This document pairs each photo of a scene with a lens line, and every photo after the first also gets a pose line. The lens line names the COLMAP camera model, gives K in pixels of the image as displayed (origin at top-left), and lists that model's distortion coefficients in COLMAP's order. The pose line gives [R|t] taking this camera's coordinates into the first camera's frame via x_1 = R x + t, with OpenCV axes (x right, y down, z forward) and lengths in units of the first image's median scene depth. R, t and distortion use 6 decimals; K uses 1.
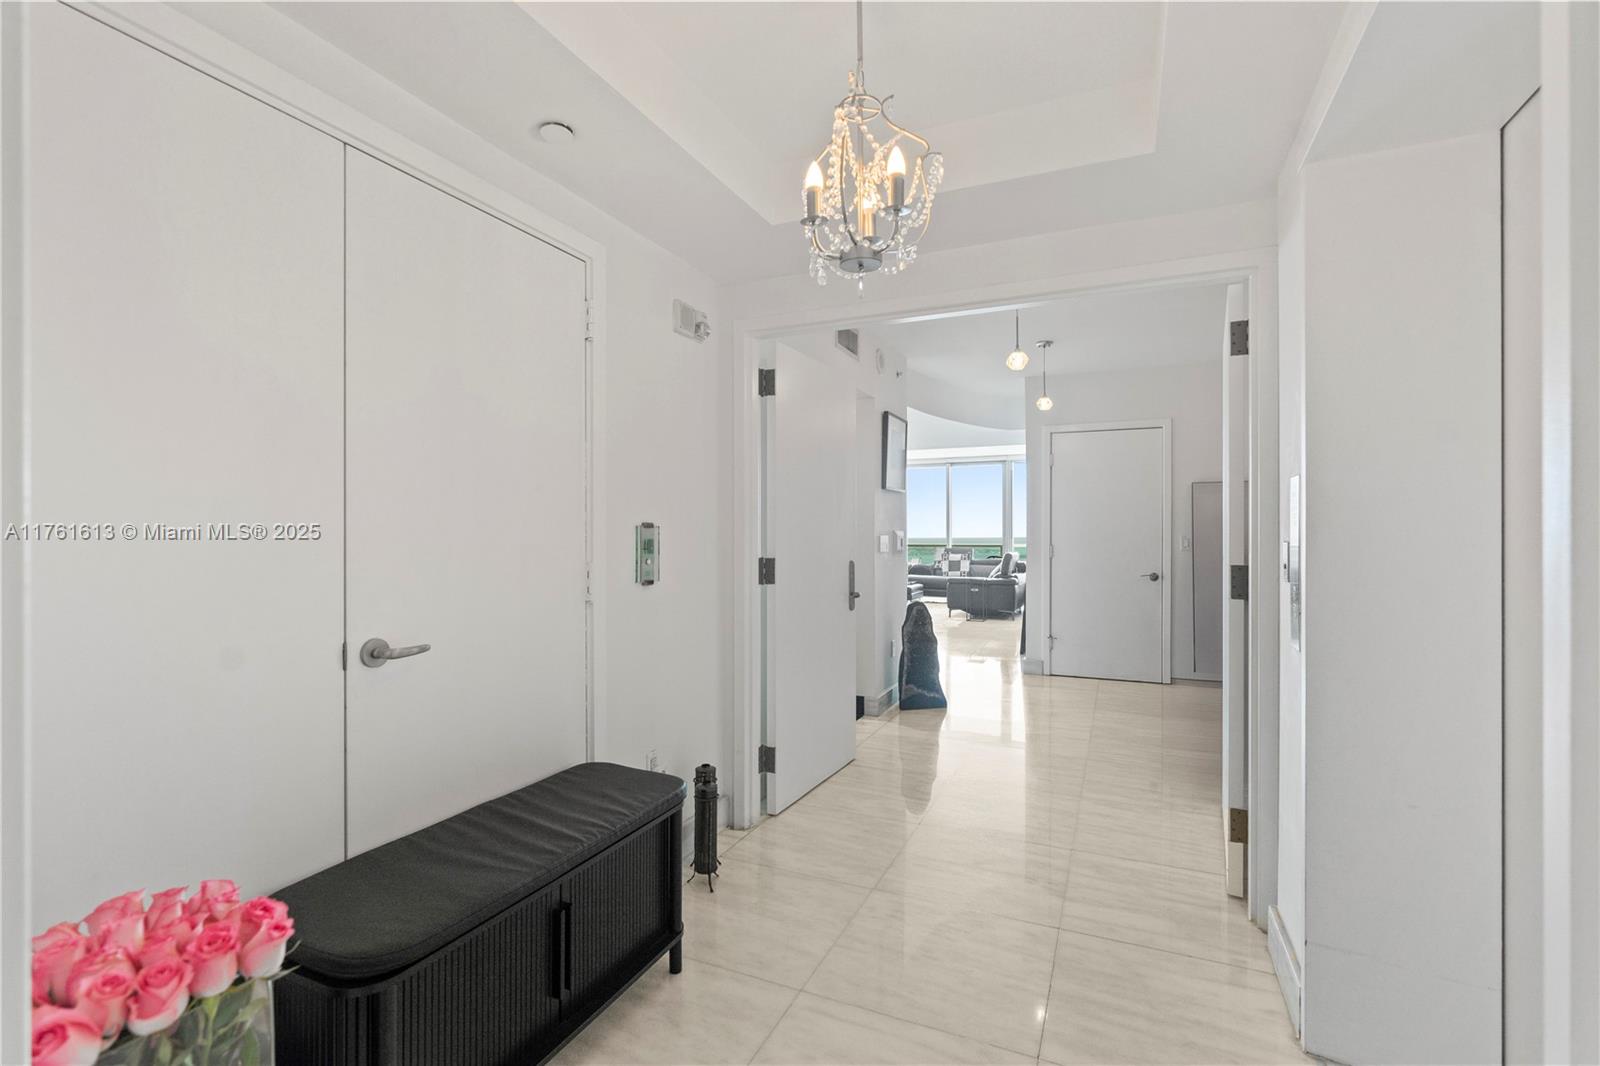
lens RADIAL K [[755.9, 0, 807.2], [0, 755.9, 526.8], [0, 0, 1]] dist [0.001136, 0.000729]
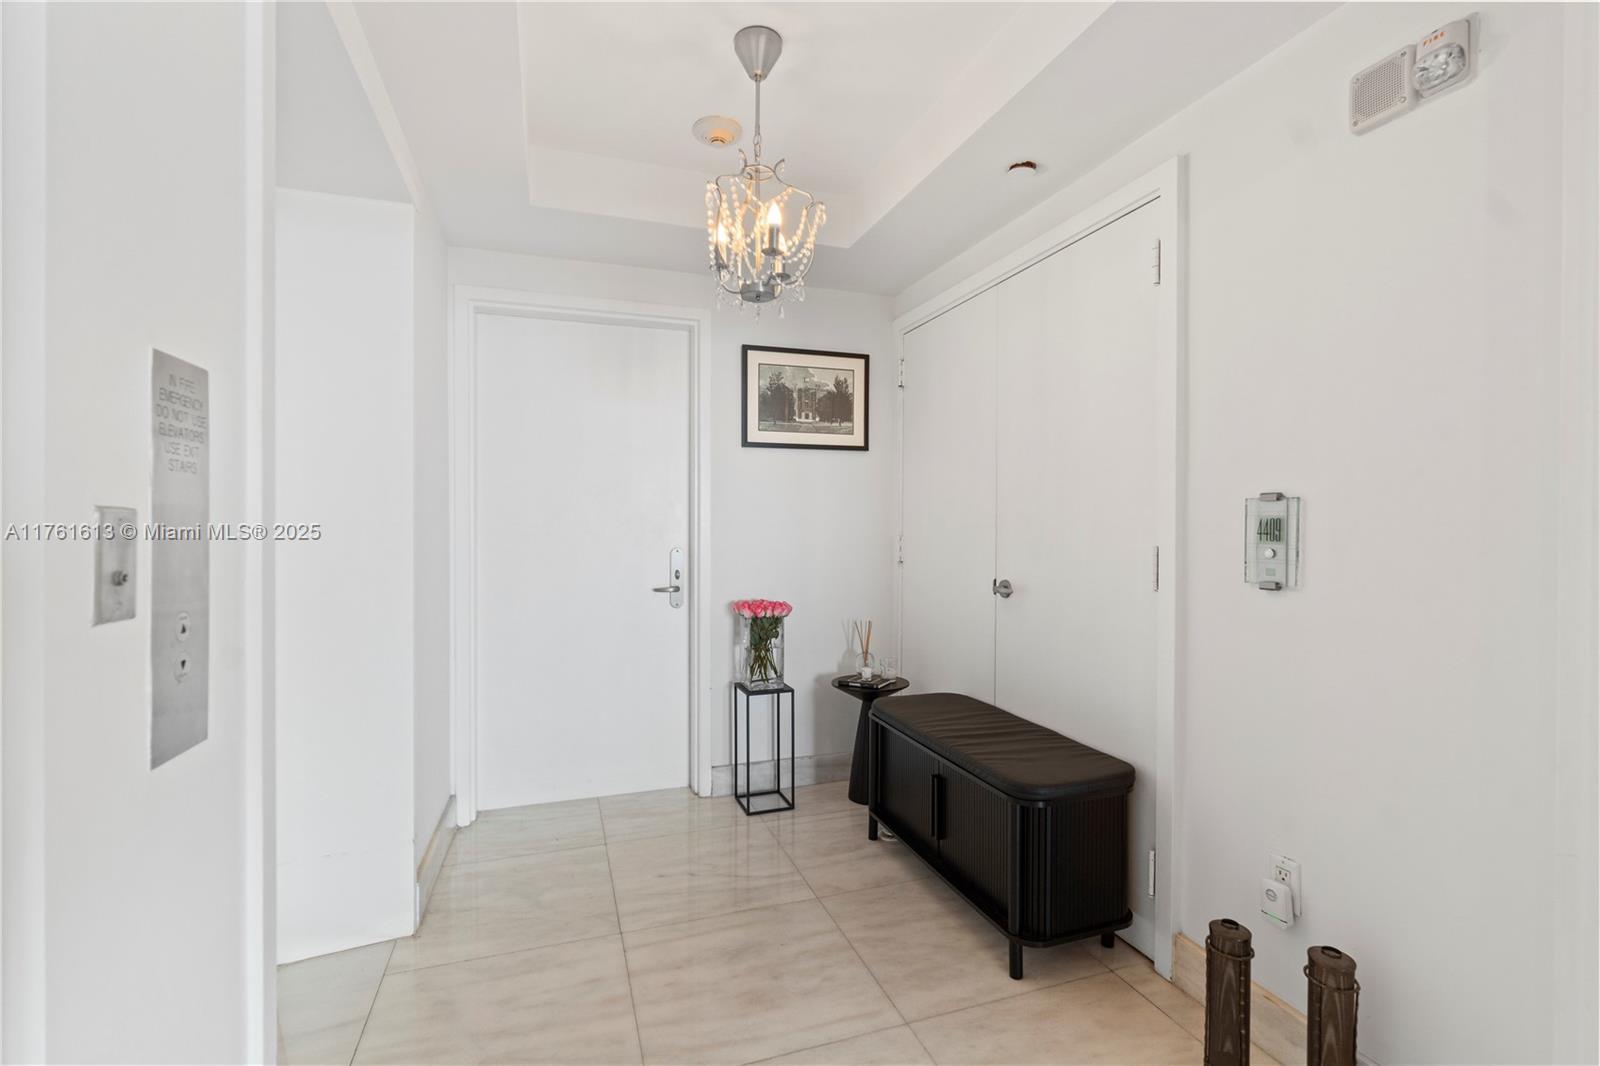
lens RADIAL K [[723.1, 0, 803.1], [0, 723.1, 532.0], [0, 0, 1]] dist [-0.005698, 0.000910]
pose [[-0.736147, 0.002723, -0.676816, 0.555634], [-0.004317, 0.999953, 0.008718, 0.027416], [0.676808, 0.009340, -0.736100, 1.313616]]
